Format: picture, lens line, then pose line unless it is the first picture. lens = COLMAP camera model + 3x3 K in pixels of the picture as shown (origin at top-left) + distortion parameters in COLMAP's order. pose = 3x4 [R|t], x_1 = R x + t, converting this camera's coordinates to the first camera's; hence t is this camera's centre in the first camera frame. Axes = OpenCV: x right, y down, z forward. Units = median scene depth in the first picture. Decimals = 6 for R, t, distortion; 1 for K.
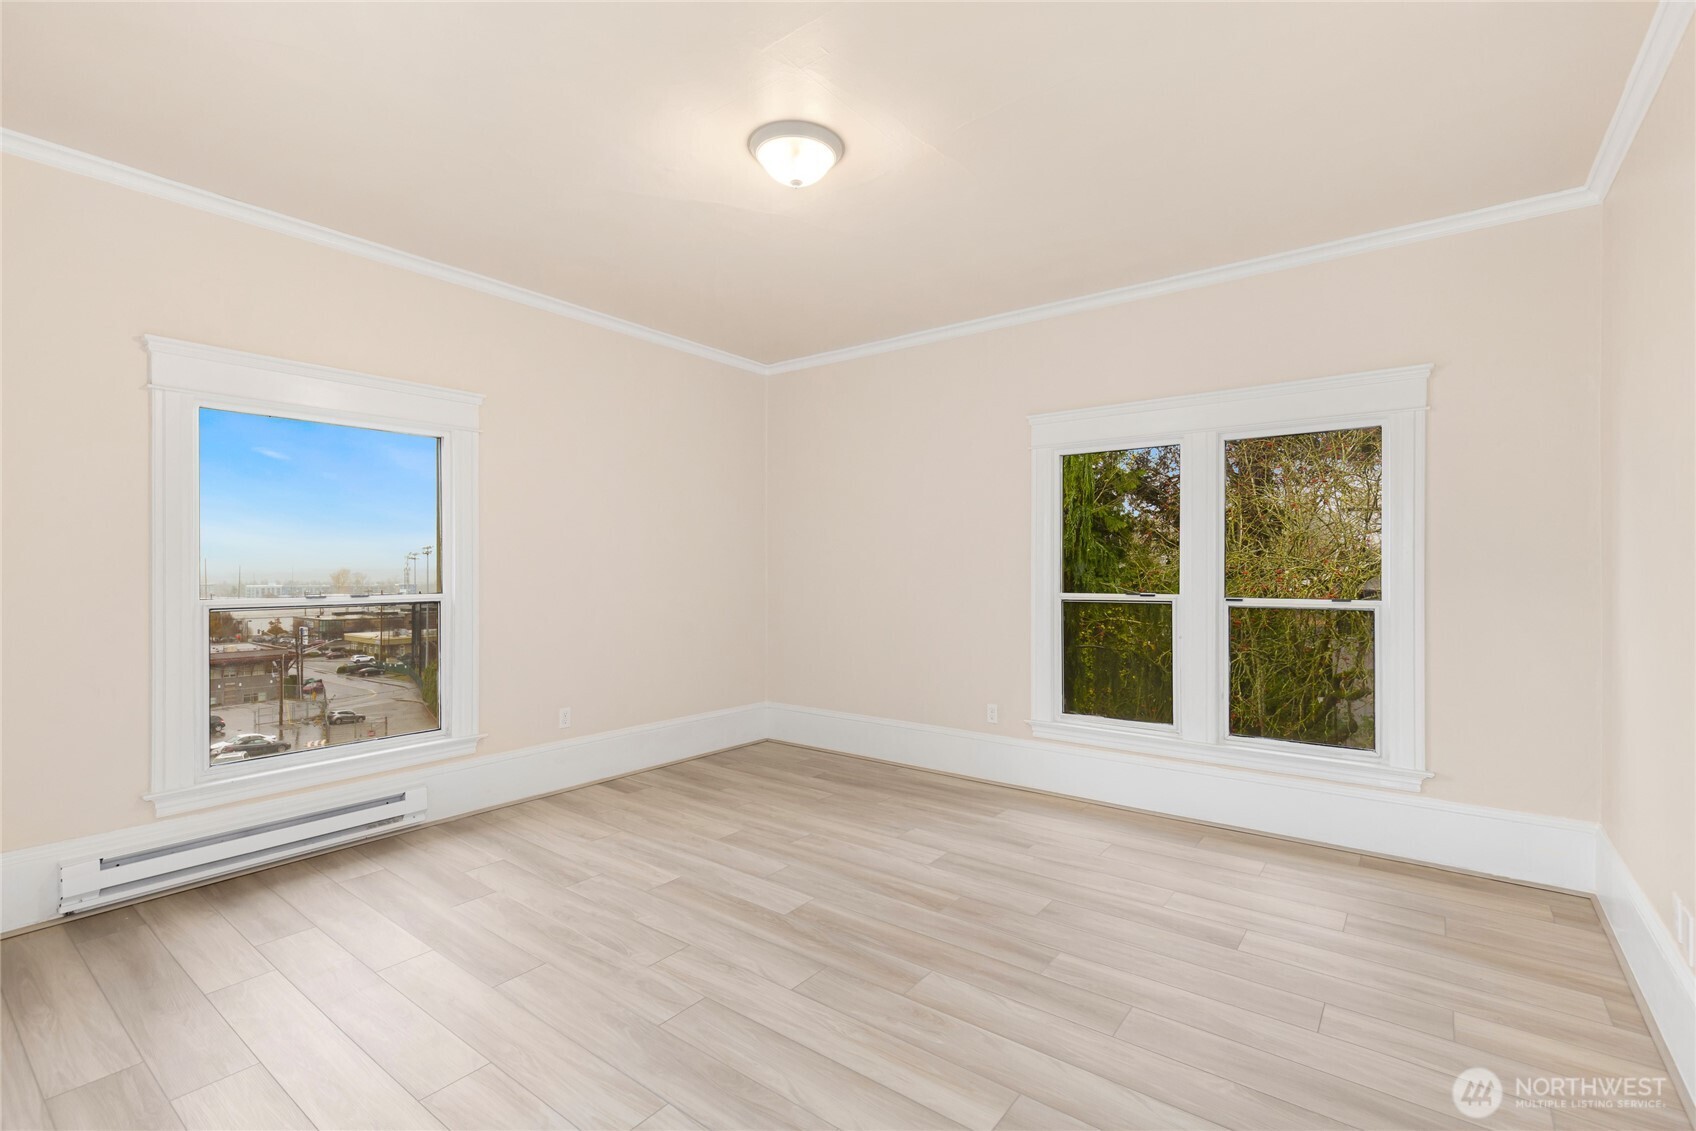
lens RADIAL K [[769.5, 0, 854.9], [0, 769.5, 566.8], [0, 0, 1]] dist [0.001326, 0.000175]
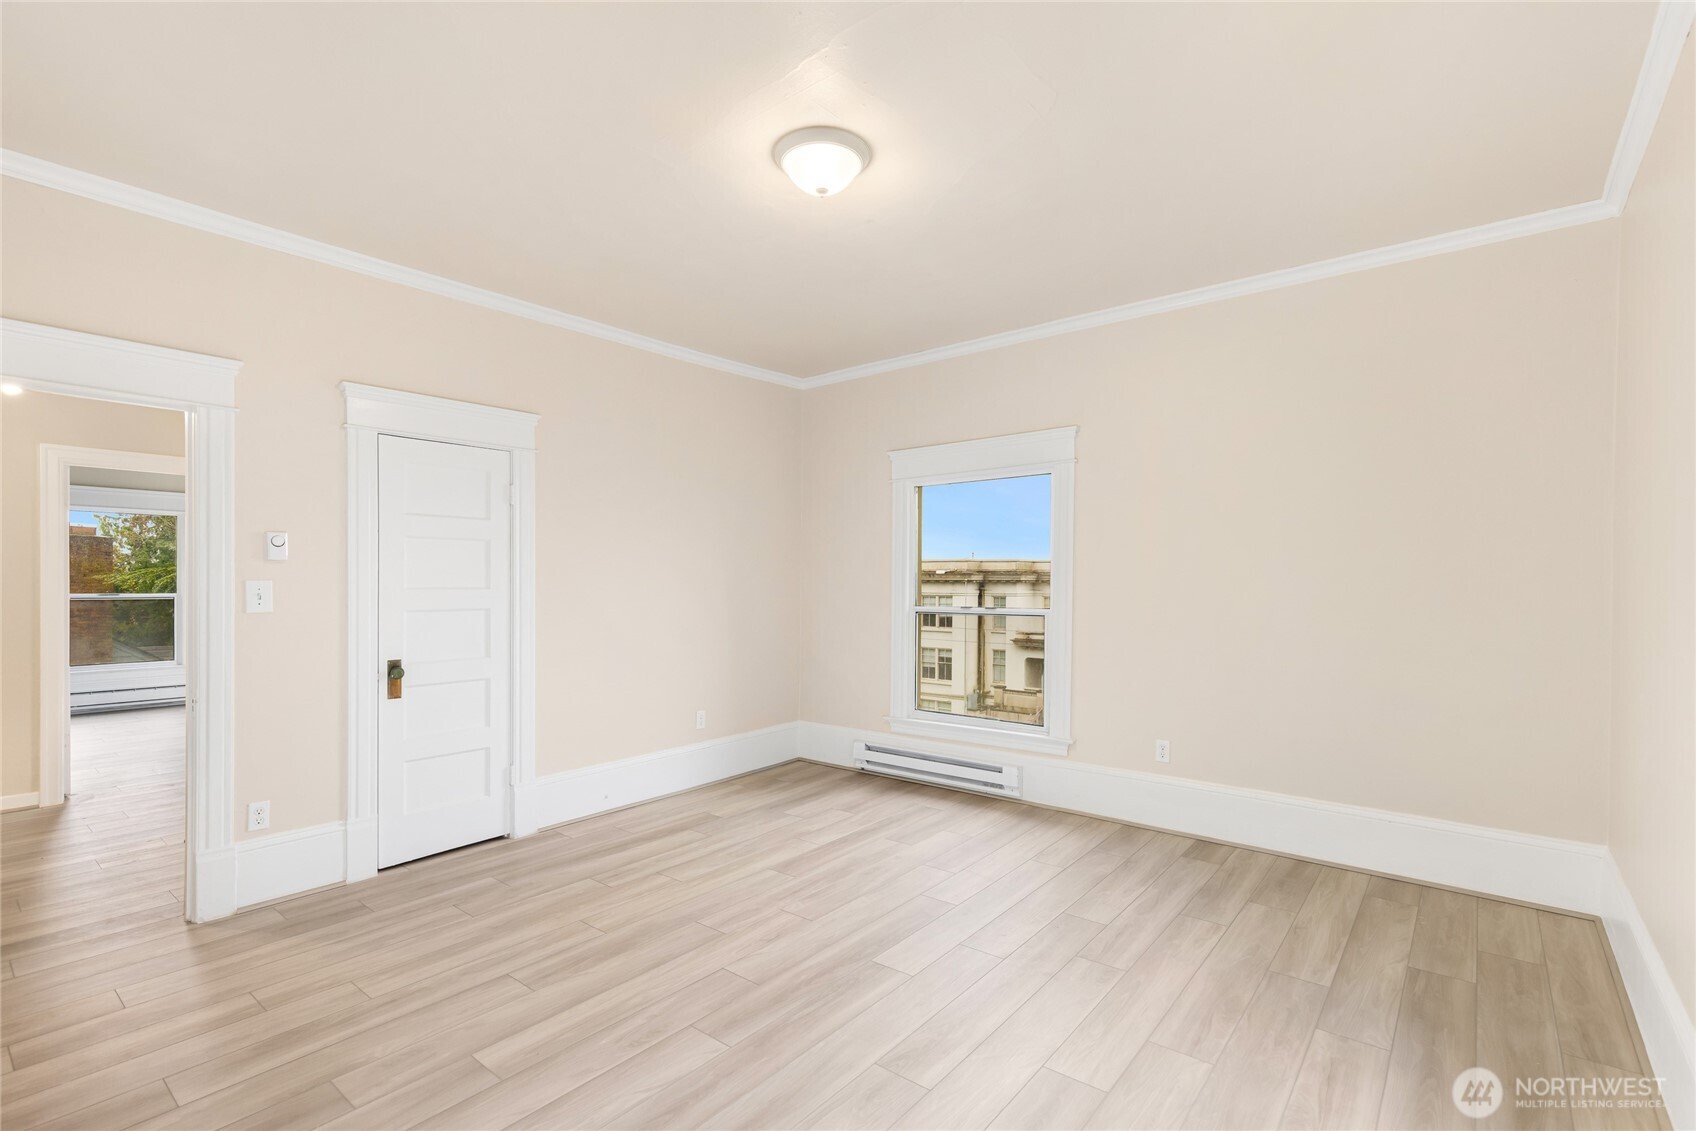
lens RADIAL K [[769.5, 0, 855.7], [0, 769.5, 572.3], [0, 0, 1]] dist [0.001326, 0.000175]
pose [[-0.028590, -0.014137, -0.999491, 0.631357], [-0.004457, 0.999892, -0.014015, -0.003352], [0.999581, 0.004054, -0.028650, 0.750173]]
